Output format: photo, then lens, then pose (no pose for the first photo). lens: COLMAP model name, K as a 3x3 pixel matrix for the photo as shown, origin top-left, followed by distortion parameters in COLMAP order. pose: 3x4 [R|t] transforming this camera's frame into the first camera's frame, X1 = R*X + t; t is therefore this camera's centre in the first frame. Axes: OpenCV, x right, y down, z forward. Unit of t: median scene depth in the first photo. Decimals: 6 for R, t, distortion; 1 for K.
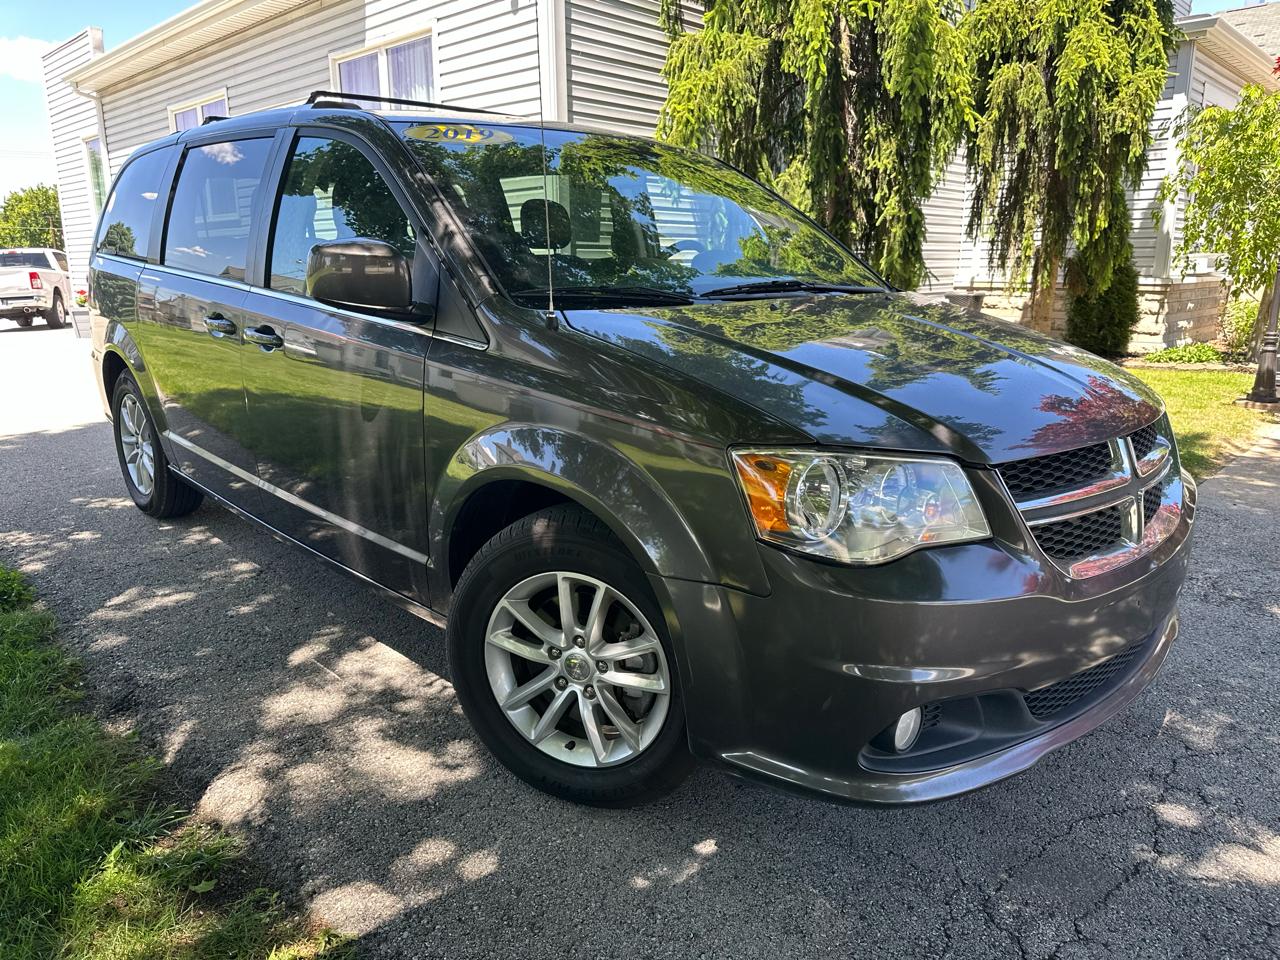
lens RADIAL K [[879.0, 0, 638.9], [0, 879.0, 475.1], [0, 0, 1]] dist [0.014369, -0.016275]
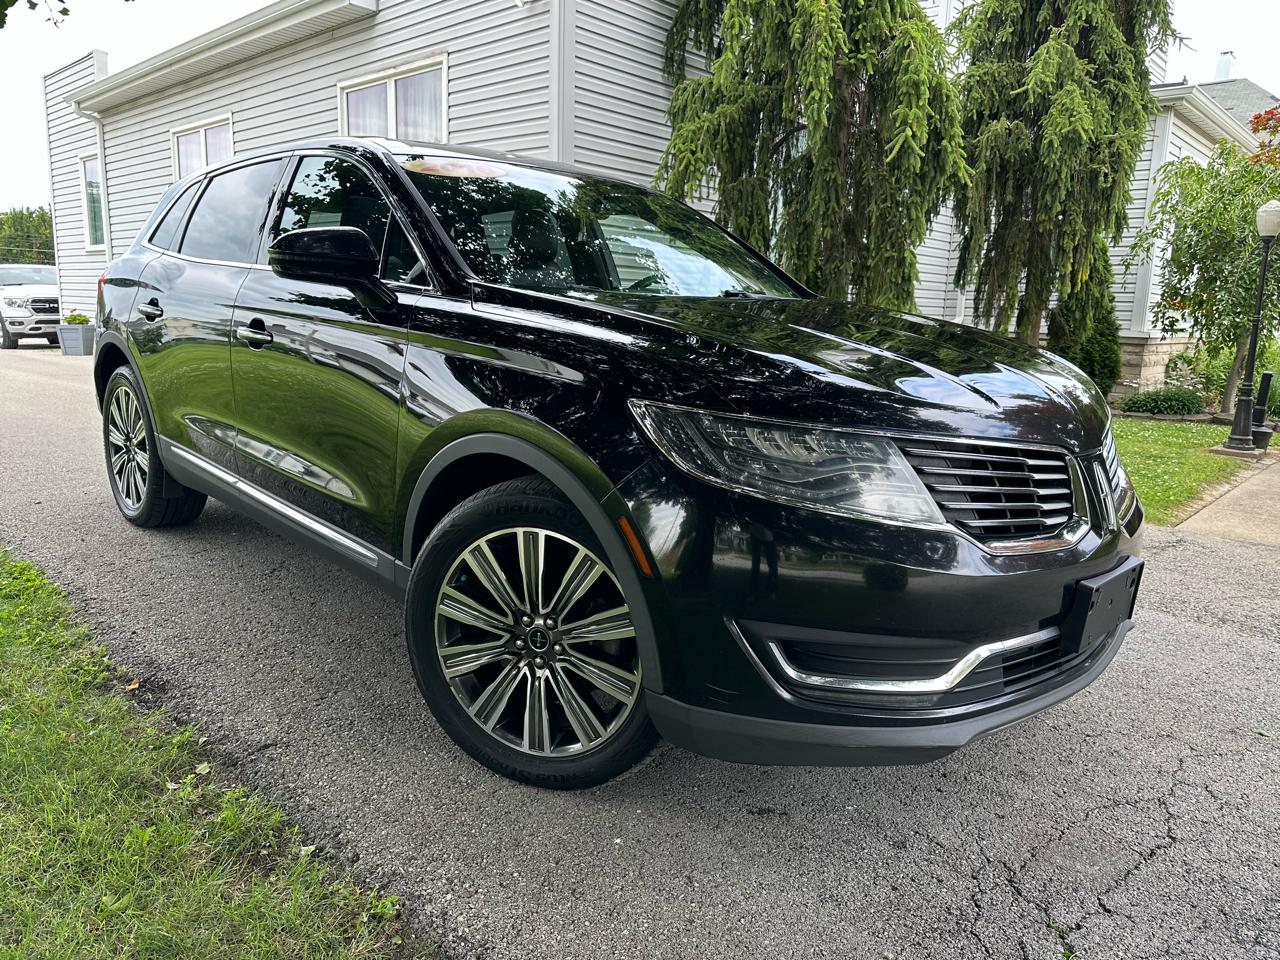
lens RADIAL K [[879.0, 0, 643.2], [0, 879.0, 476.4], [0, 0, 1]] dist [0.014369, -0.016275]
pose [[0.999115, 0.030615, 0.028846, -0.016285], [-0.029239, 0.998467, -0.046991, 0.015259], [-0.030240, 0.046106, 0.998479, -0.007741]]
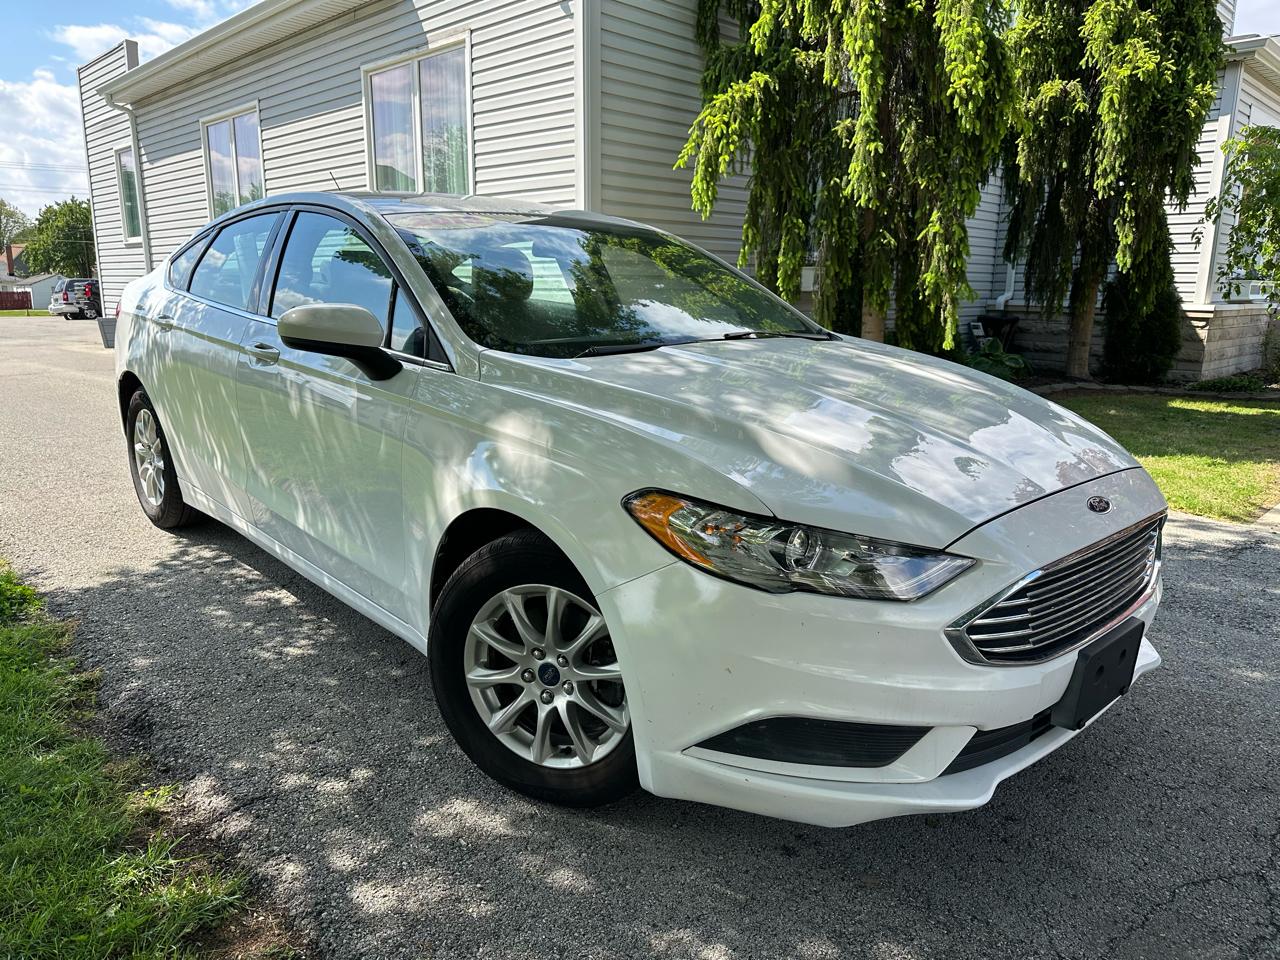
lens RADIAL K [[879.0, 0, 634.9], [0, 879.0, 486.6], [0, 0, 1]] dist [0.014369, -0.016275]
pose [[0.999501, 0.020467, -0.024064, -0.010066], [-0.020730, 0.999727, -0.010746, 0.001442], [0.023838, 0.011240, 0.999653, 0.019659]]
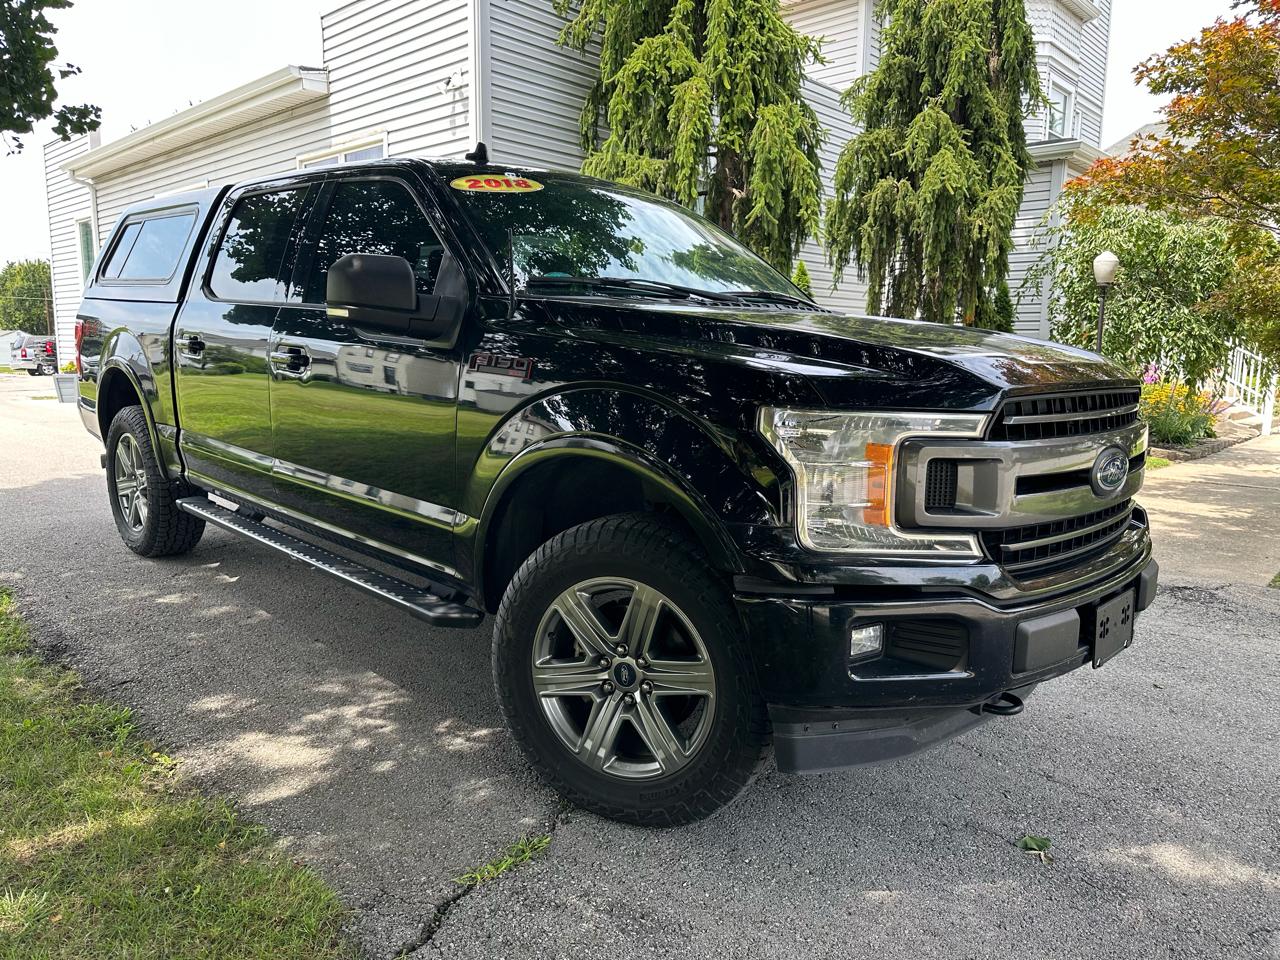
lens RADIAL K [[879.0, 0, 645.0], [0, 879.0, 485.3], [0, 0, 1]] dist [0.014369, -0.016275]
pose [[0.999688, 0.015405, 0.019637, 0.091652], [-0.013878, 0.997035, -0.075684, 0.026711], [-0.020744, 0.075387, 0.996939, -0.123465]]
